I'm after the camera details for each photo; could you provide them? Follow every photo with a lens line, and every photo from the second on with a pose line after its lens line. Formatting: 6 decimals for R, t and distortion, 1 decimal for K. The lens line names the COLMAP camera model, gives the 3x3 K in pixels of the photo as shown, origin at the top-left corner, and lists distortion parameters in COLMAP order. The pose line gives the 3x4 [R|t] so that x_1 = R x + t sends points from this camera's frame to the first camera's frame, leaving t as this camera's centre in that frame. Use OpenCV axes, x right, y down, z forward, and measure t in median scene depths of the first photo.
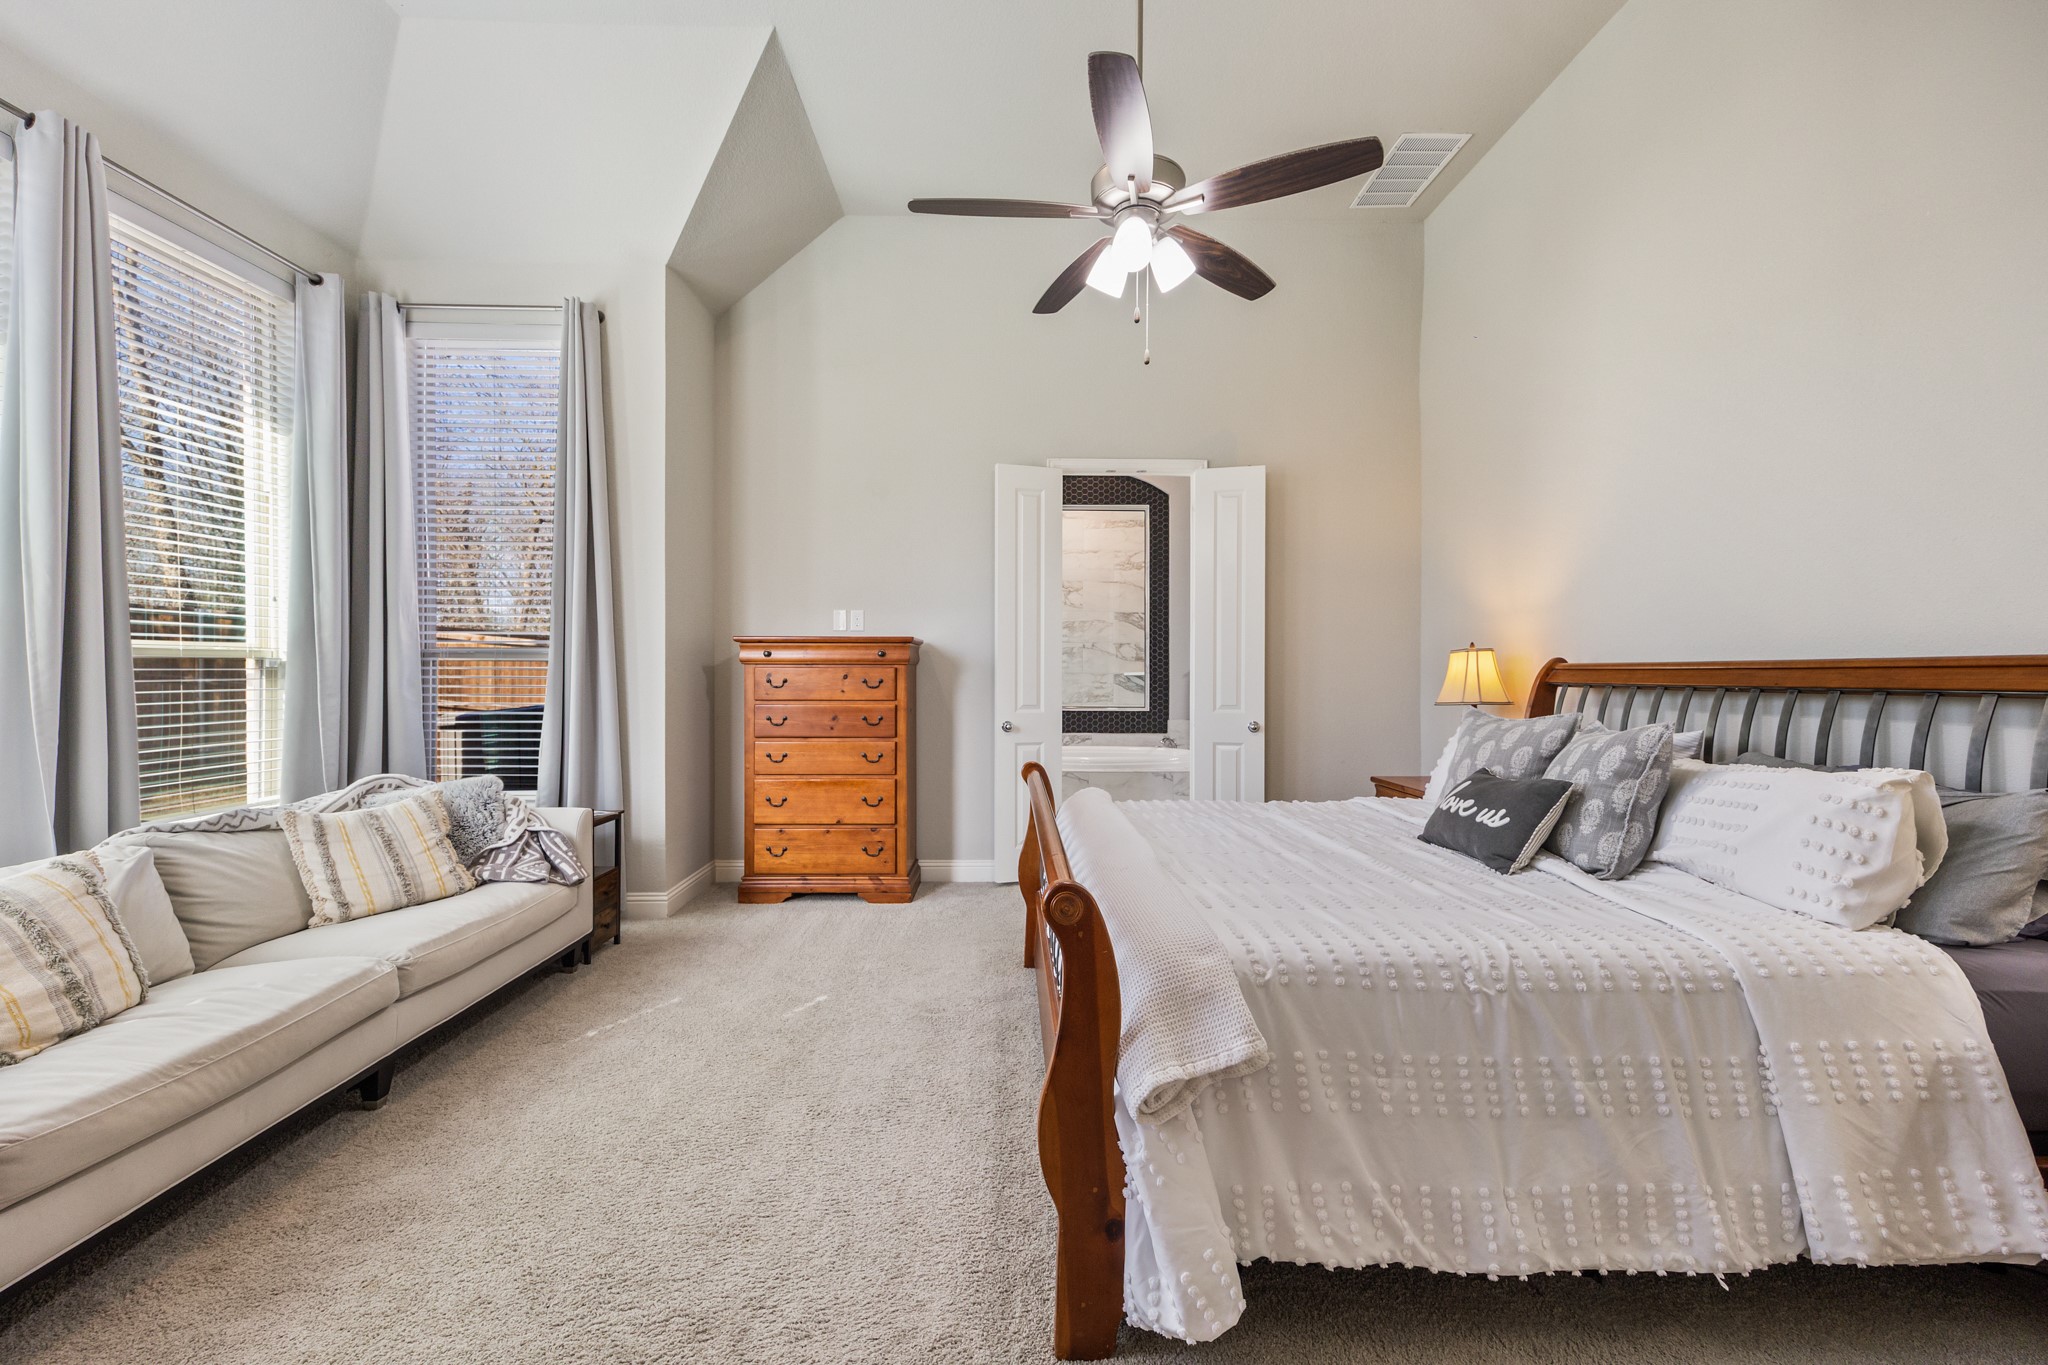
lens RADIAL K [[788.0, 0, 1024.8], [0, 788.0, 670.4], [0, 0, 1]] dist [-0.001927, -0.000157]
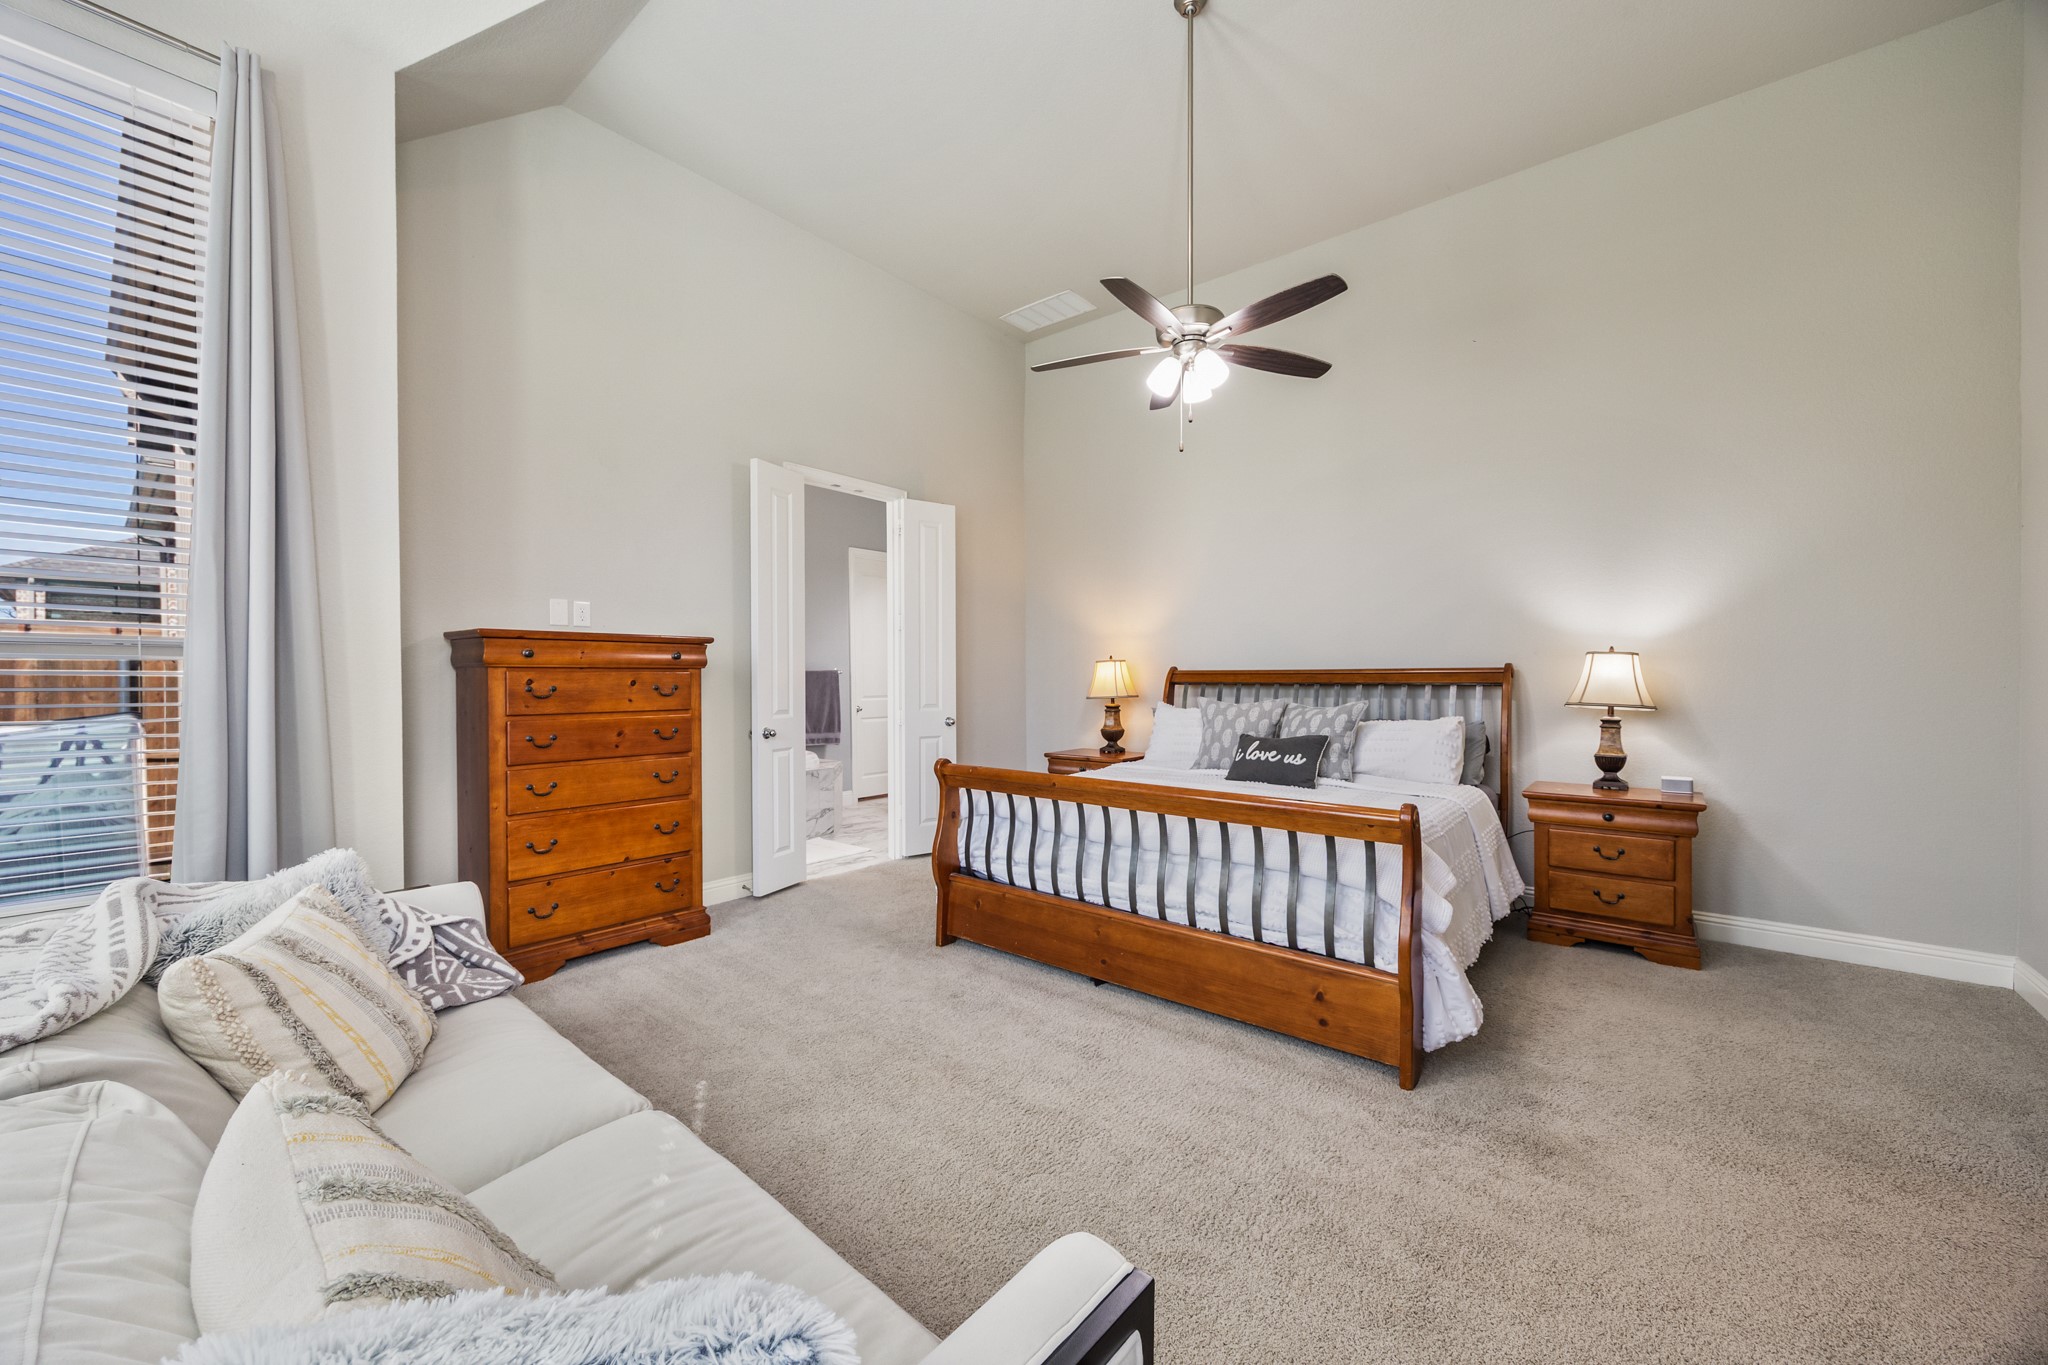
lens RADIAL K [[735.3, 0, 1020.6], [0, 735.3, 675.4], [0, 0, 1]] dist [0.000199, -0.000021]
pose [[0.681602, -0.002293, 0.731719, -0.520074], [0.001307, 0.999997, 0.001916, -0.001251], [-0.731722, -0.000350, 0.681603, 0.172070]]
